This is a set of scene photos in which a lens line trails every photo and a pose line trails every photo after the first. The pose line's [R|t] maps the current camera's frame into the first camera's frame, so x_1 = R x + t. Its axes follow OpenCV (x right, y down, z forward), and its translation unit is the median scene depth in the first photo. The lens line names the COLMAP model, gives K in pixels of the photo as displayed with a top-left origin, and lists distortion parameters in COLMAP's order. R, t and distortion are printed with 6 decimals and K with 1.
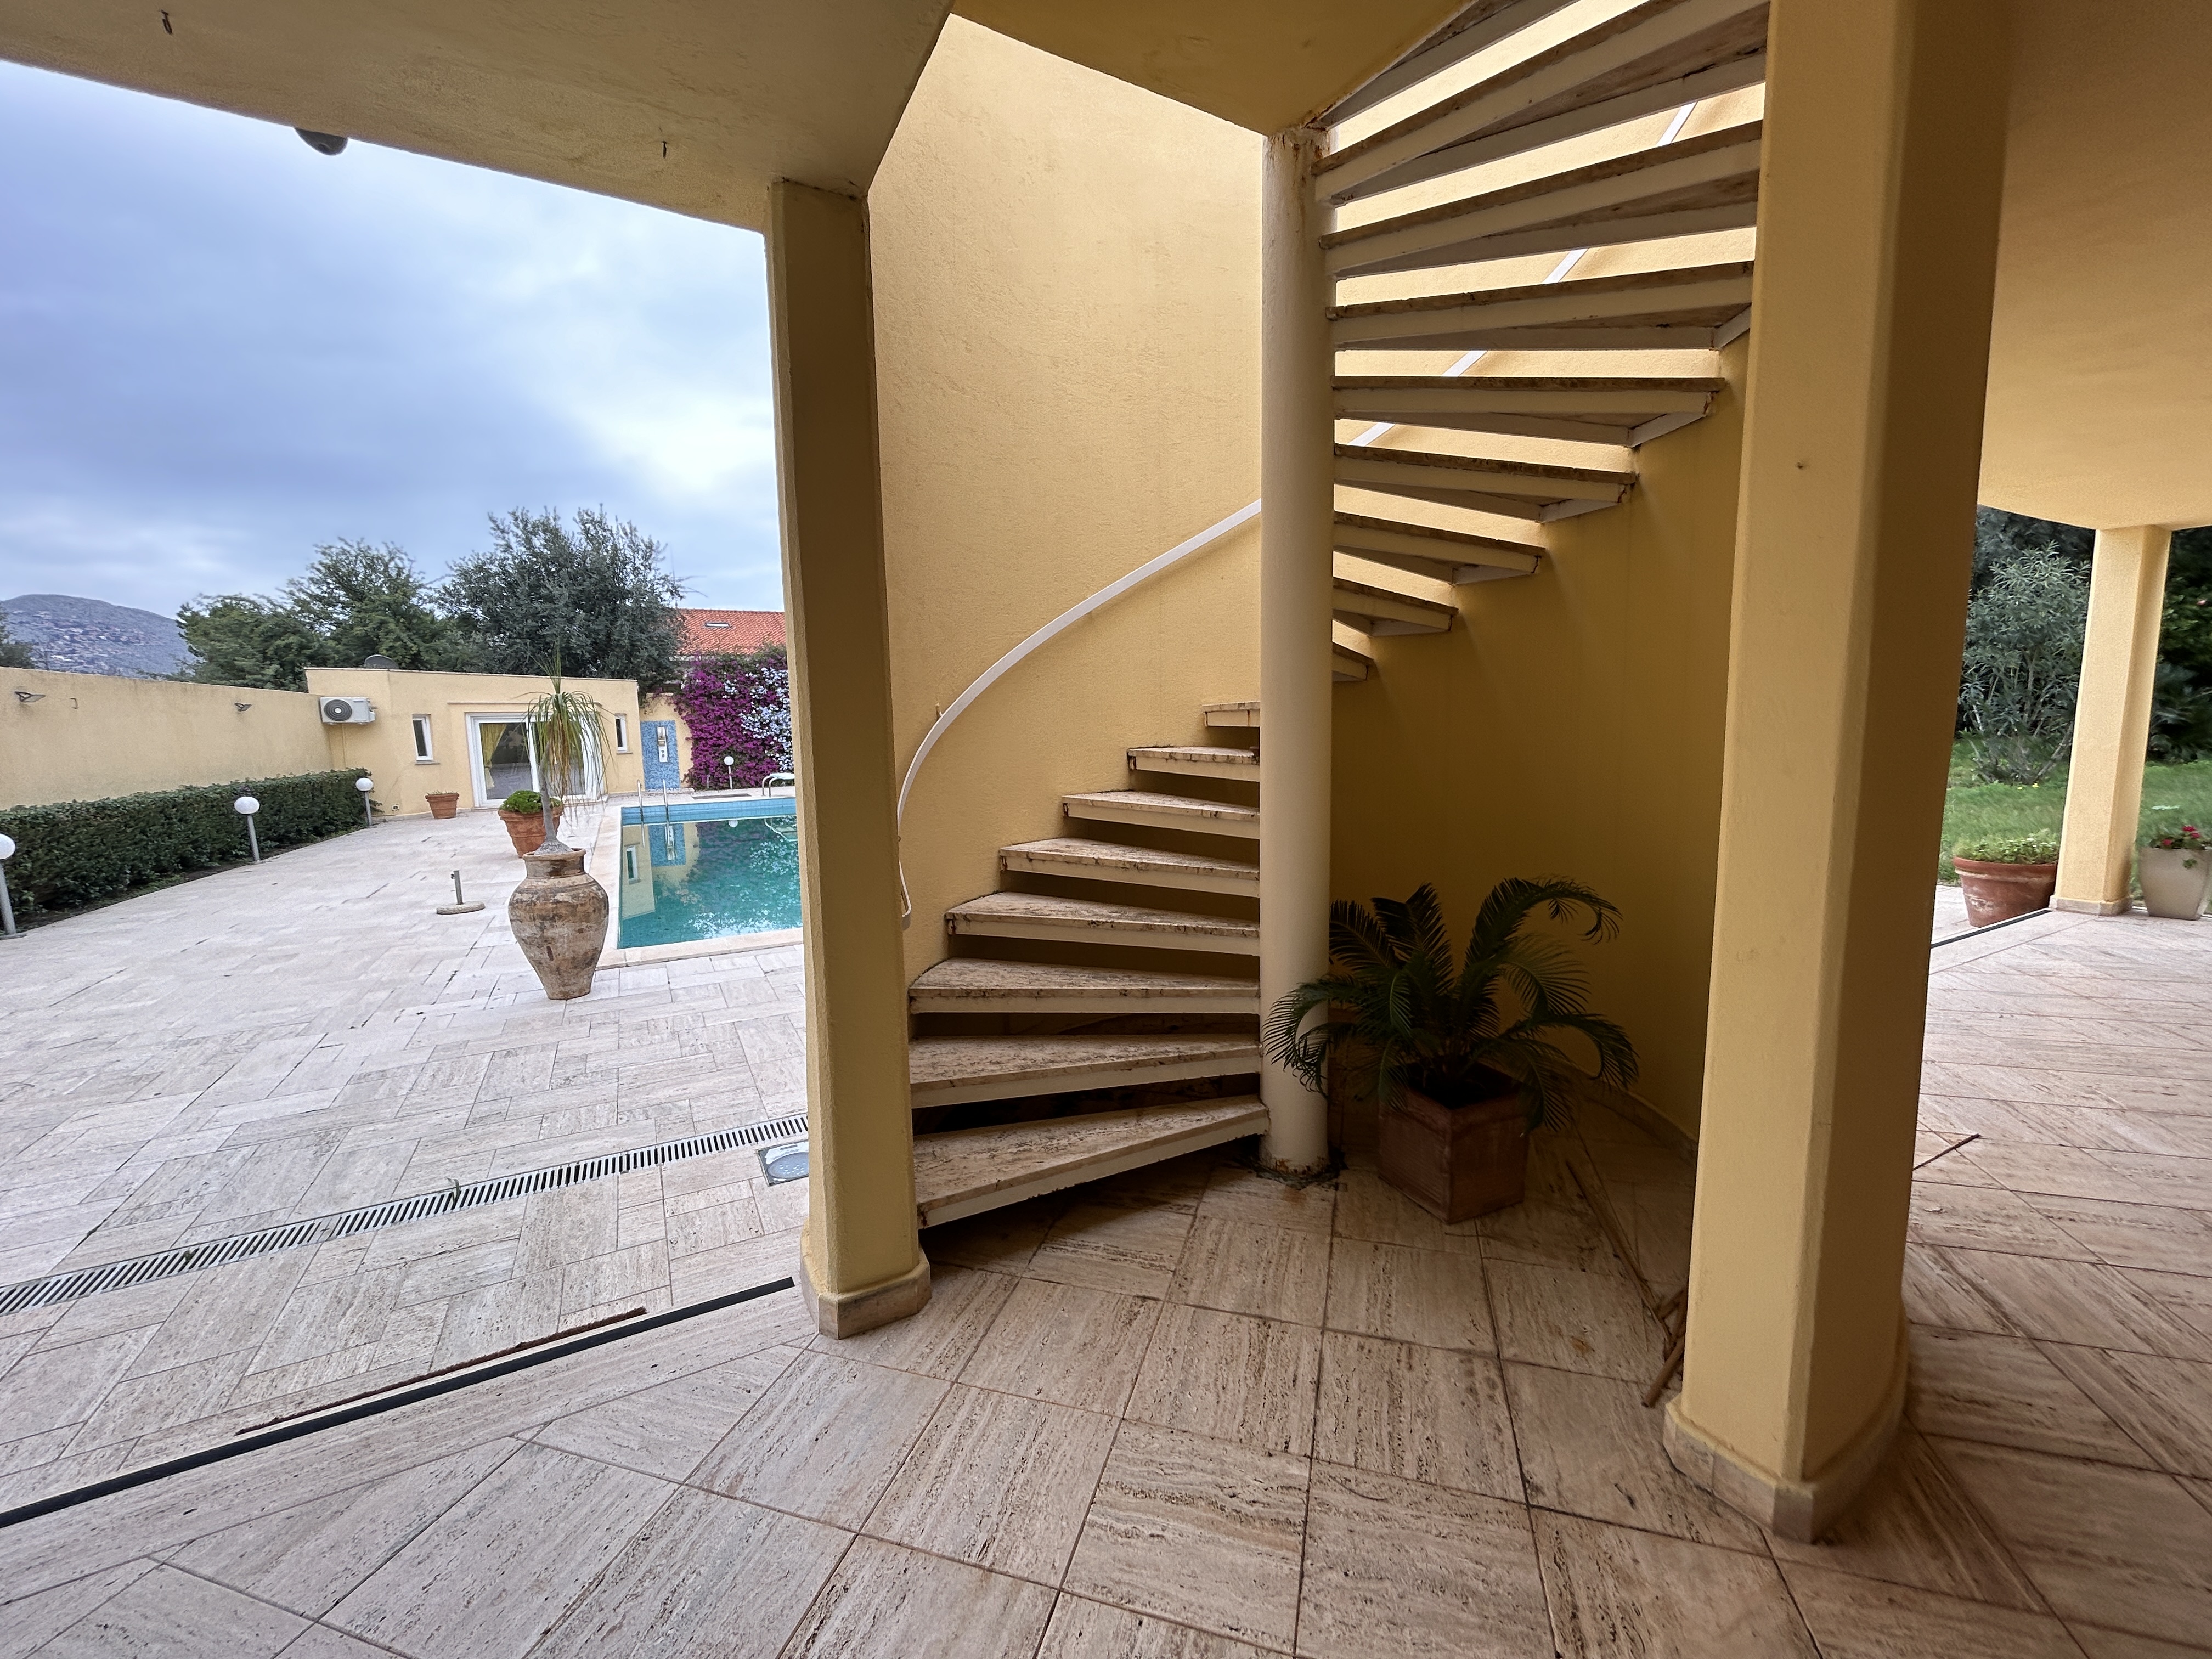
lens RADIAL K [[892.5, 0, 1099.2], [0, 892.5, 828.7], [0, 0, 1]] dist [-0.001166, 0.000044]
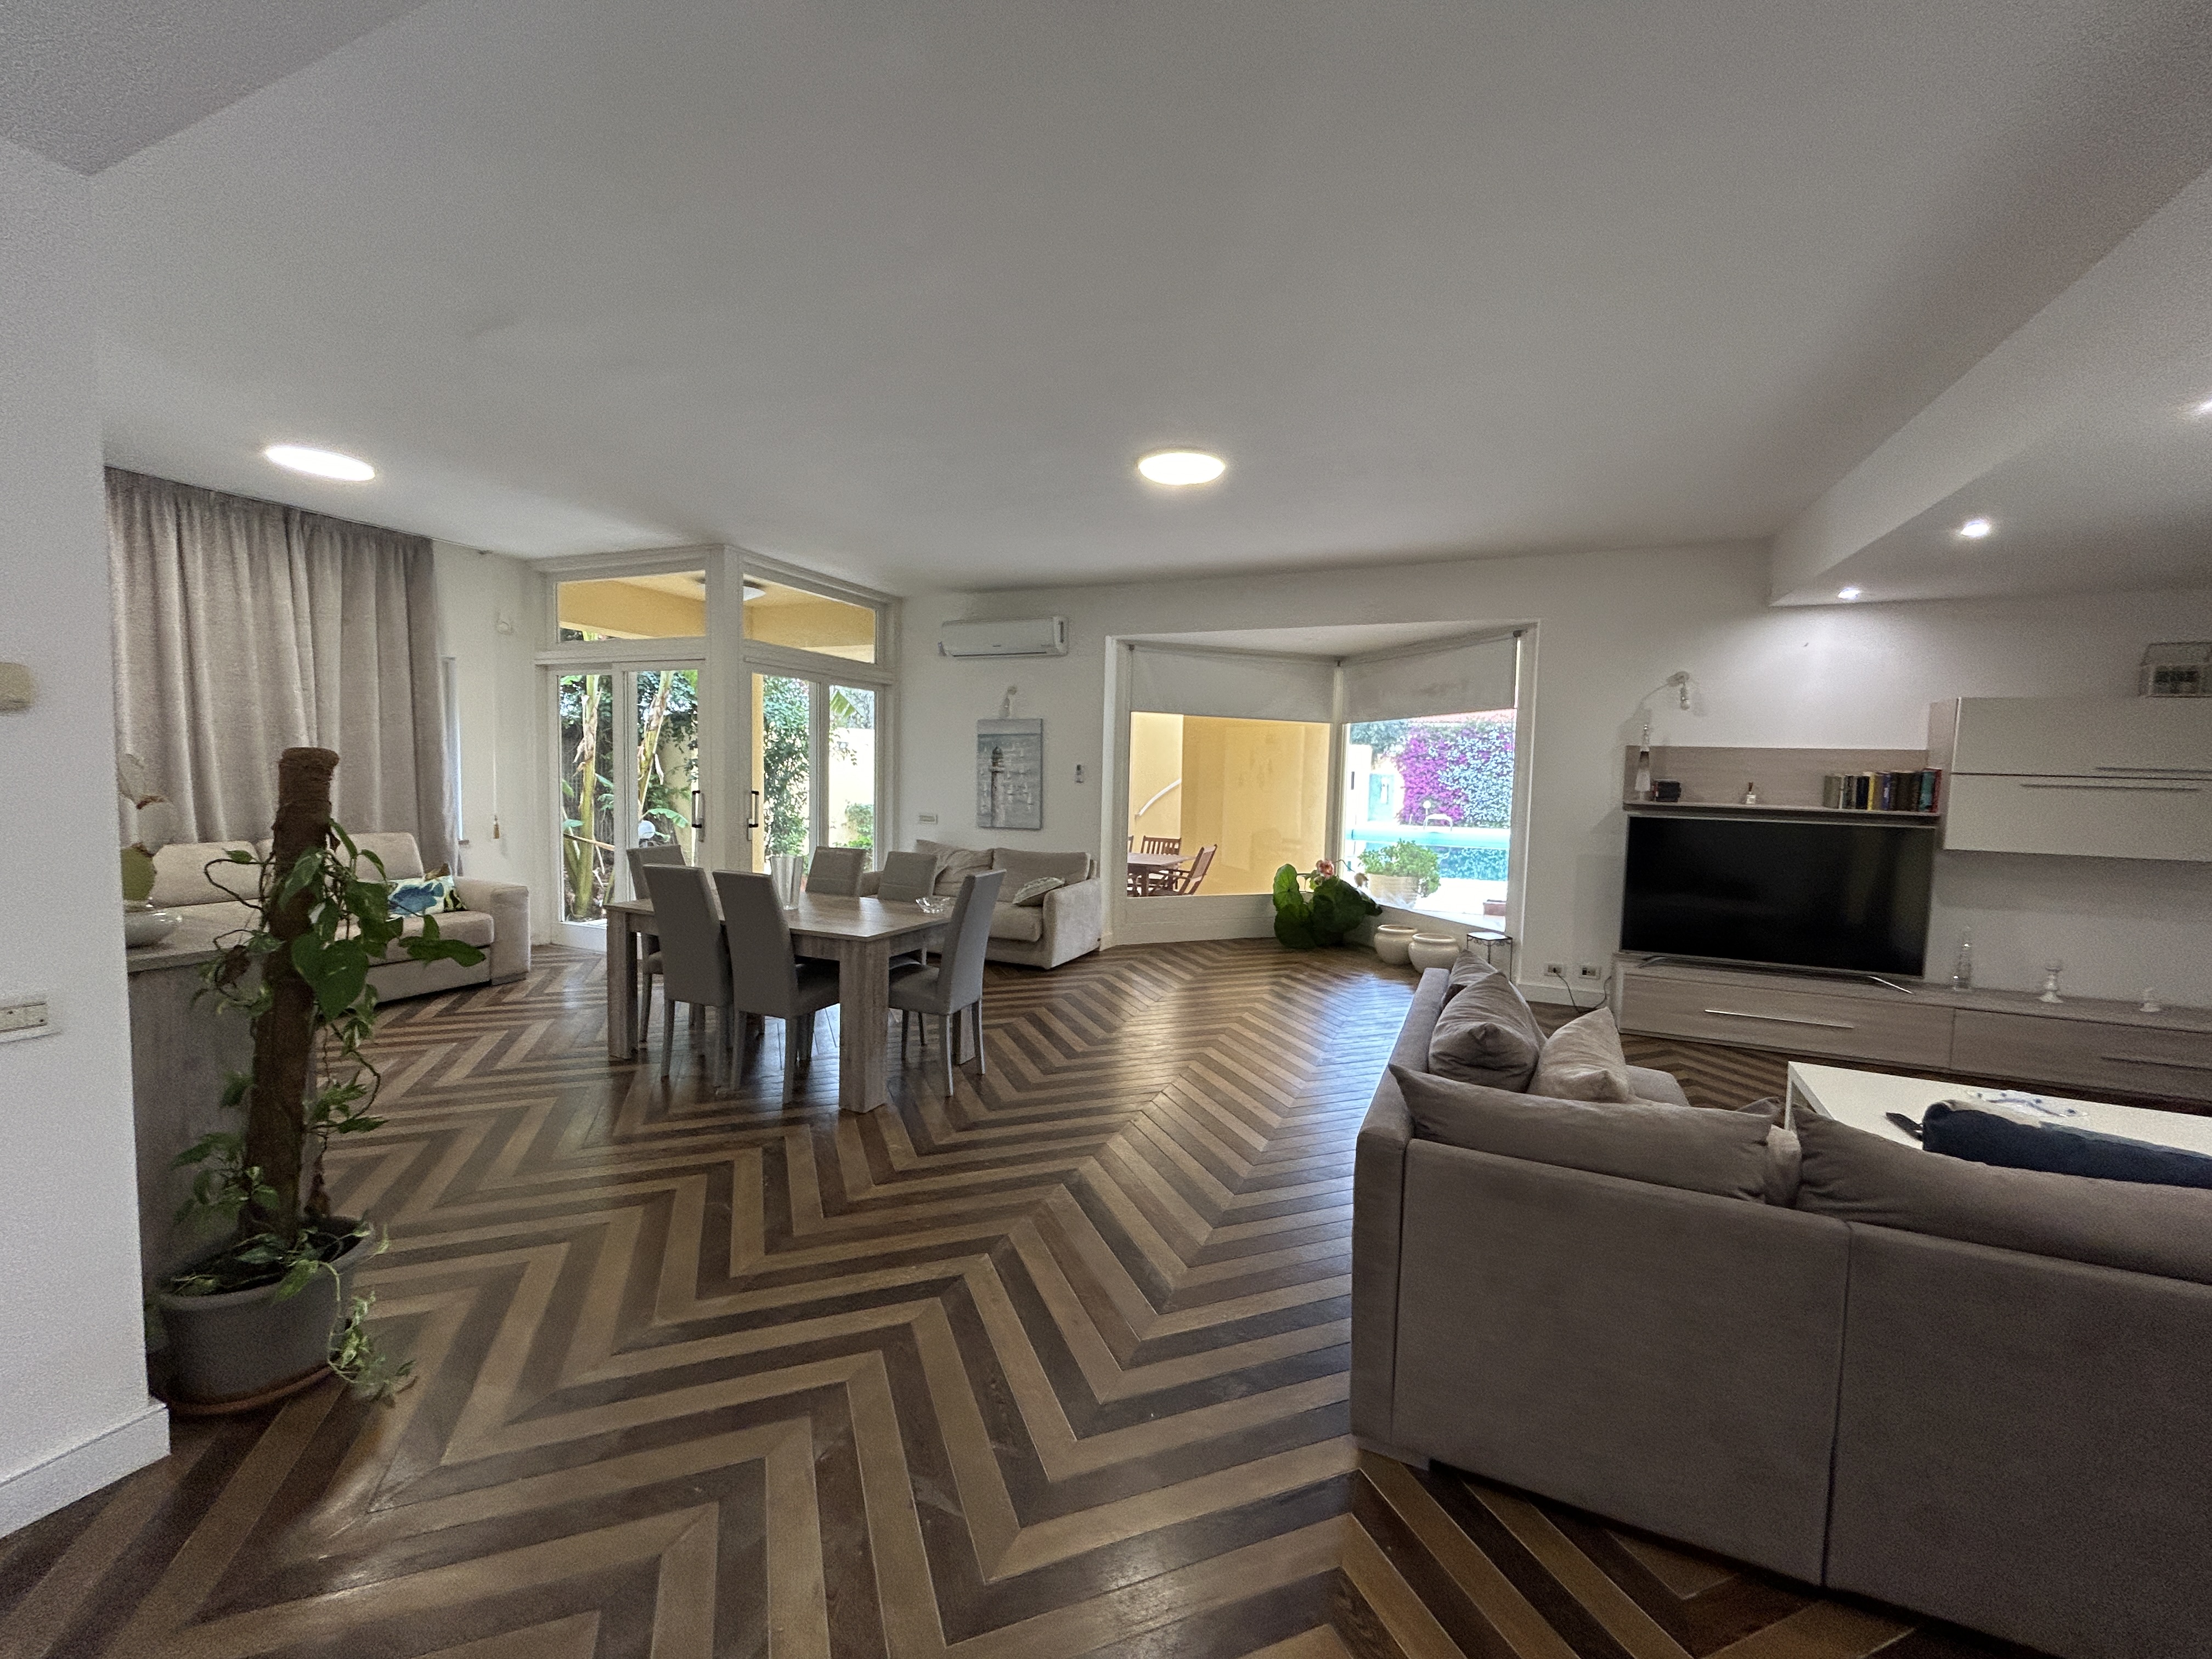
lens RADIAL K [[892.5, 0, 1106.7], [0, 892.5, 828.7], [0, 0, 1]] dist [-0.001166, 0.000044]
pose [[0.618869, 0.088761, -0.780463, 0.345860], [-0.133446, 0.991032, 0.006892, 0.015336], [0.774076, 0.099884, 0.625163, -0.218743]]
